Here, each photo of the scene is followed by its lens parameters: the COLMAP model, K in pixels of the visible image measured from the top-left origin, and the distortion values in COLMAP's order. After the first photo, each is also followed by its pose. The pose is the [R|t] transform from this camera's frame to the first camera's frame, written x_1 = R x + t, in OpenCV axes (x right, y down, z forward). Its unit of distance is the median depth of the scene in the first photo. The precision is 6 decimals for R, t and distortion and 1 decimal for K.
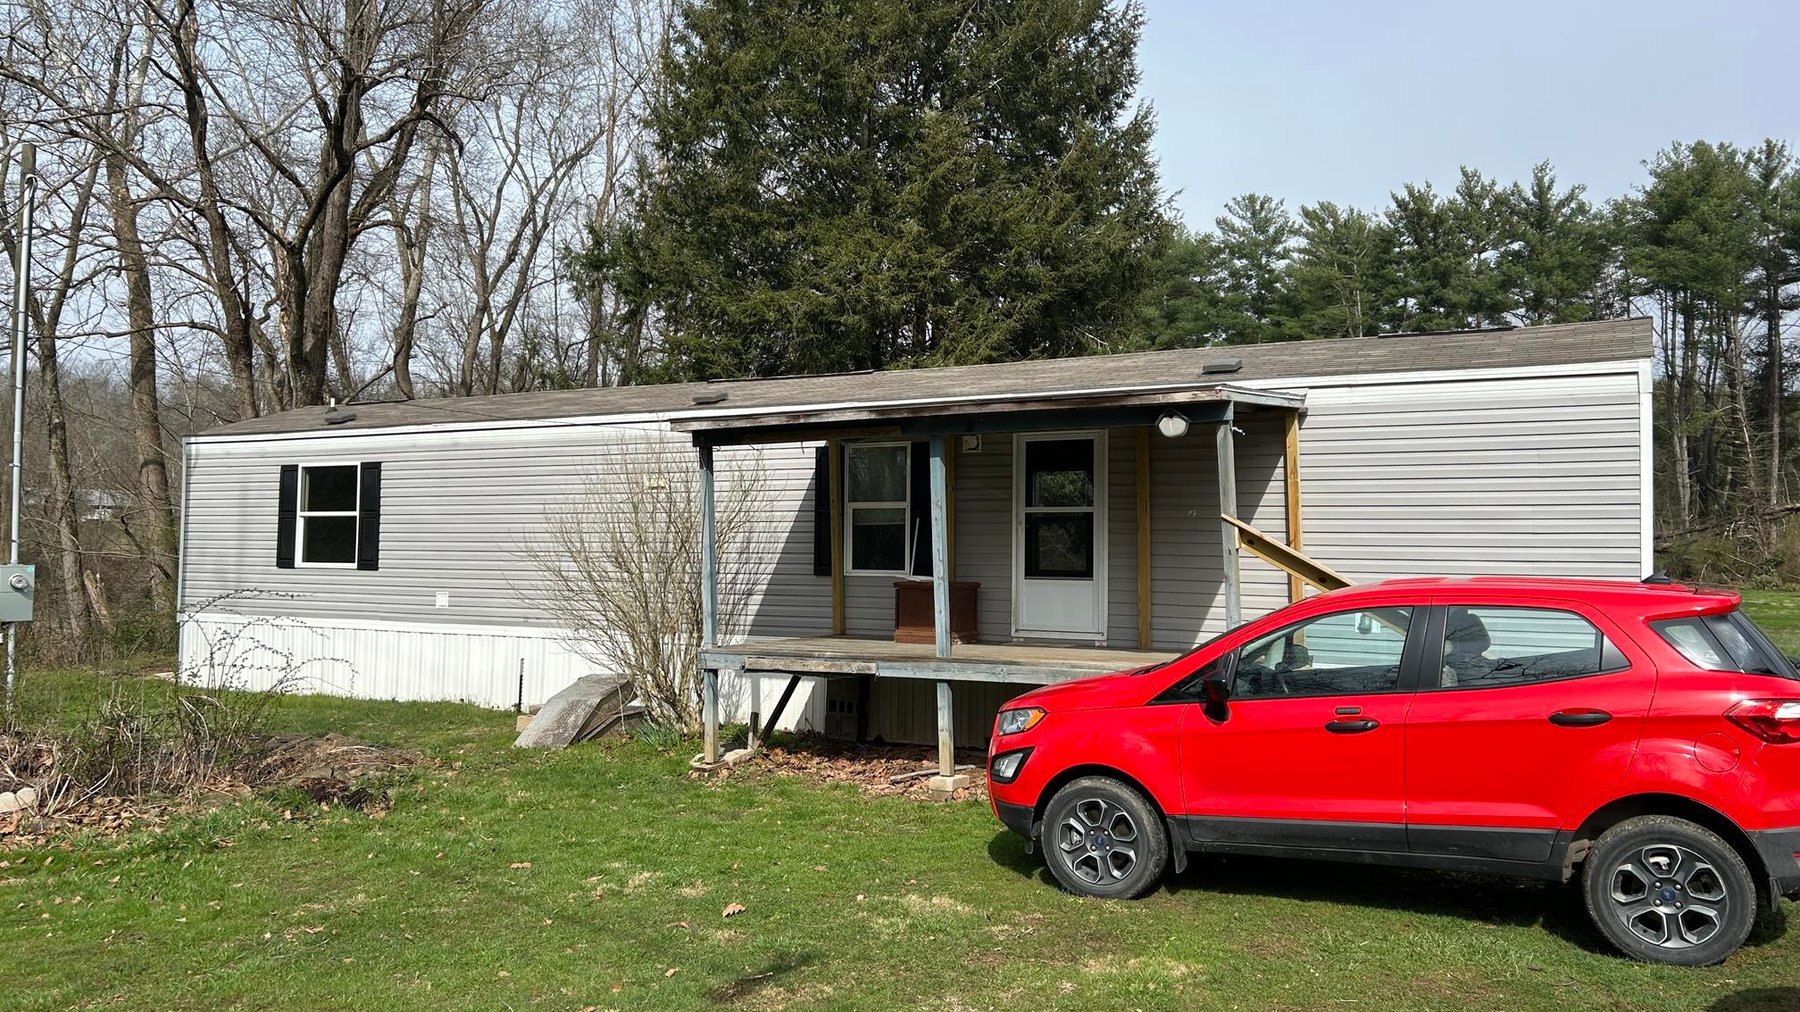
lens RADIAL K [[1347.0, 0, 889.1], [0, 1347.0, 499.9], [0, 0, 1]] dist [0.057623, -0.056514]
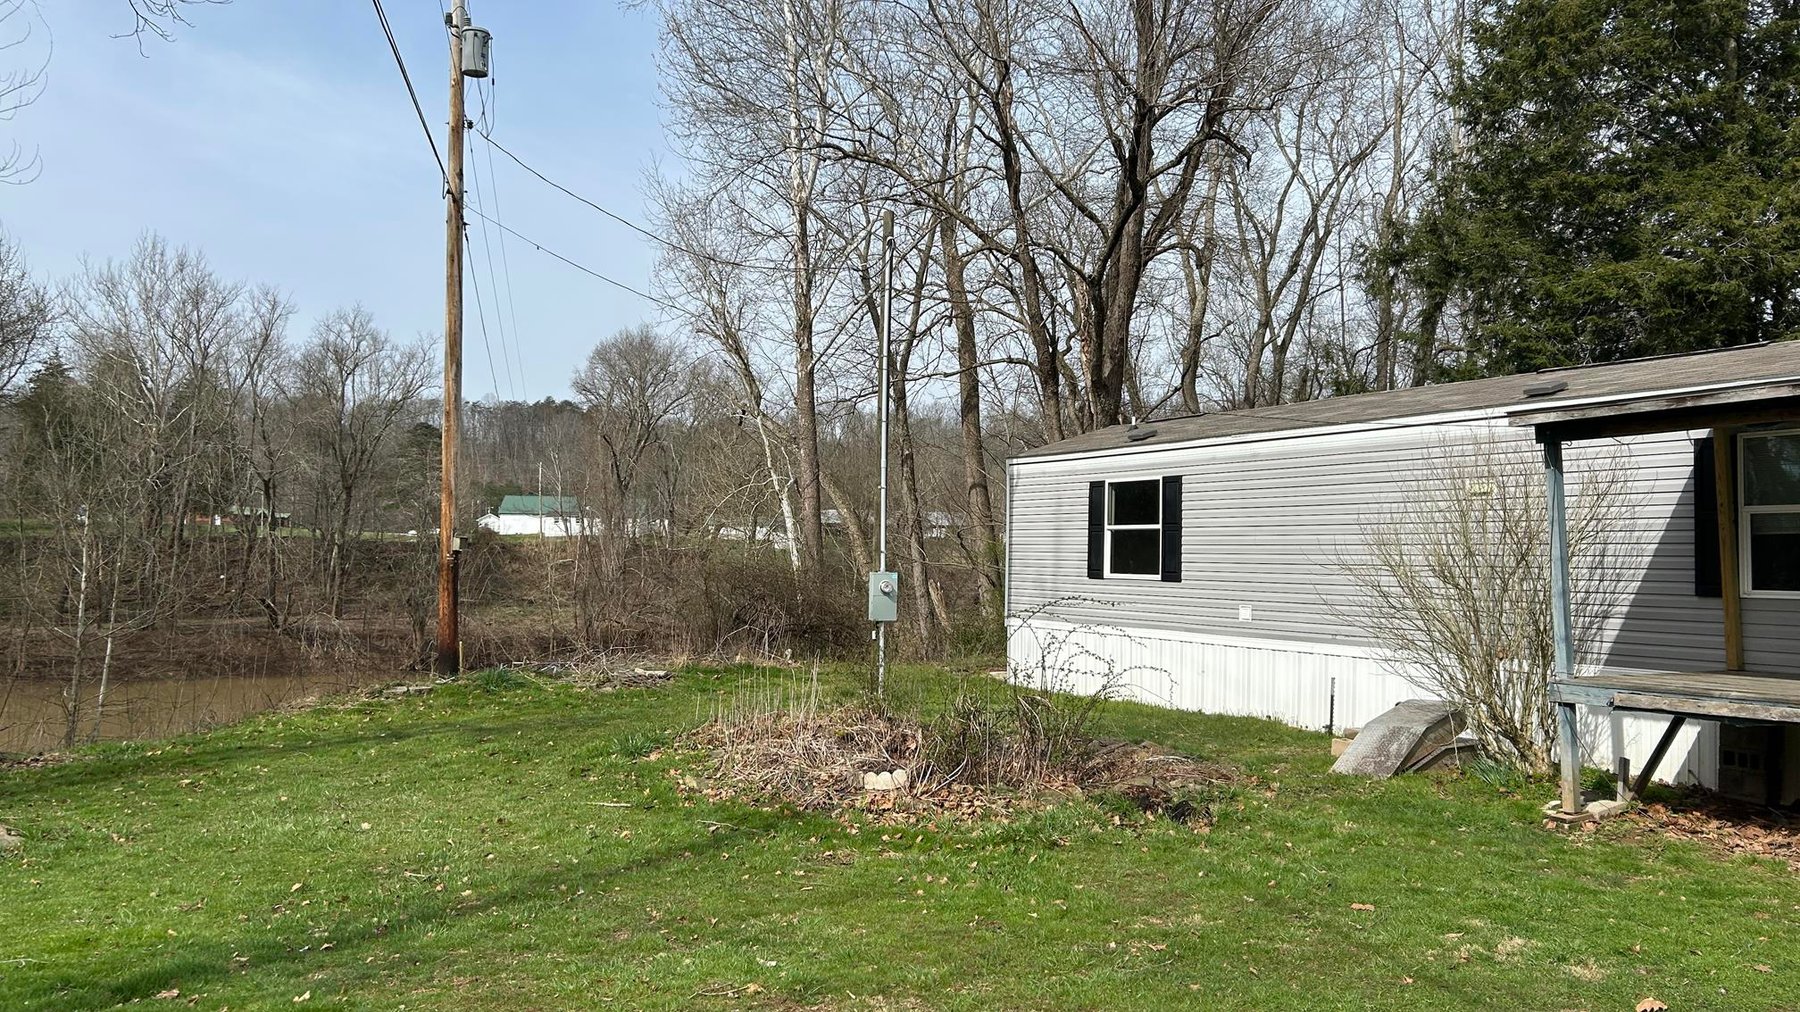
lens RADIAL K [[1347.0, 0, 889.1], [0, 1347.0, 499.9], [0, 0, 1]] dist [0.057623, -0.056514]
pose [[0.847488, -0.019901, -0.530441, -0.024020], [0.013097, 0.999777, -0.016584, 0.004114], [0.530653, 0.007108, 0.847560, 0.028745]]
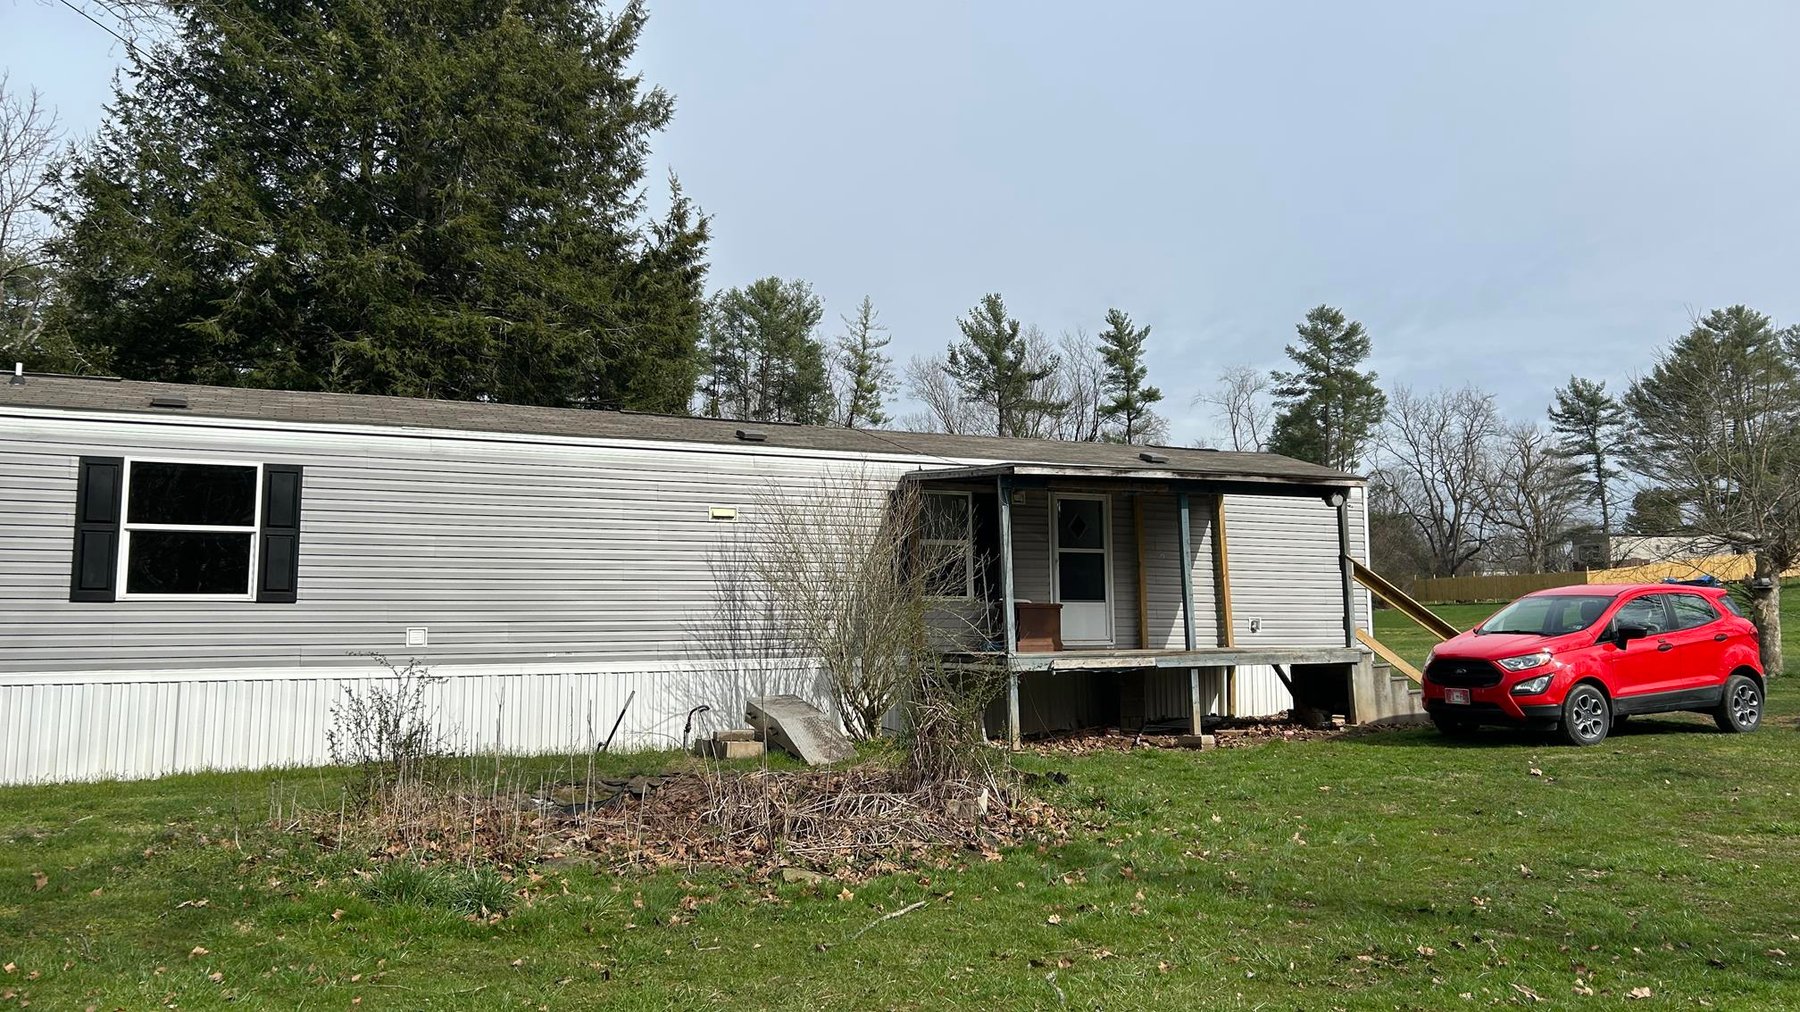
lens RADIAL K [[1347.4, 0, 898.7], [0, 1347.4, 471.9], [0, 0, 1]] dist [0.110726, -0.200308]
pose [[0.591467, 0.082612, 0.802086, -0.774541], [-0.021046, 0.995980, -0.087063, 0.036341], [-0.806054, 0.034615, 0.590828, 0.241811]]
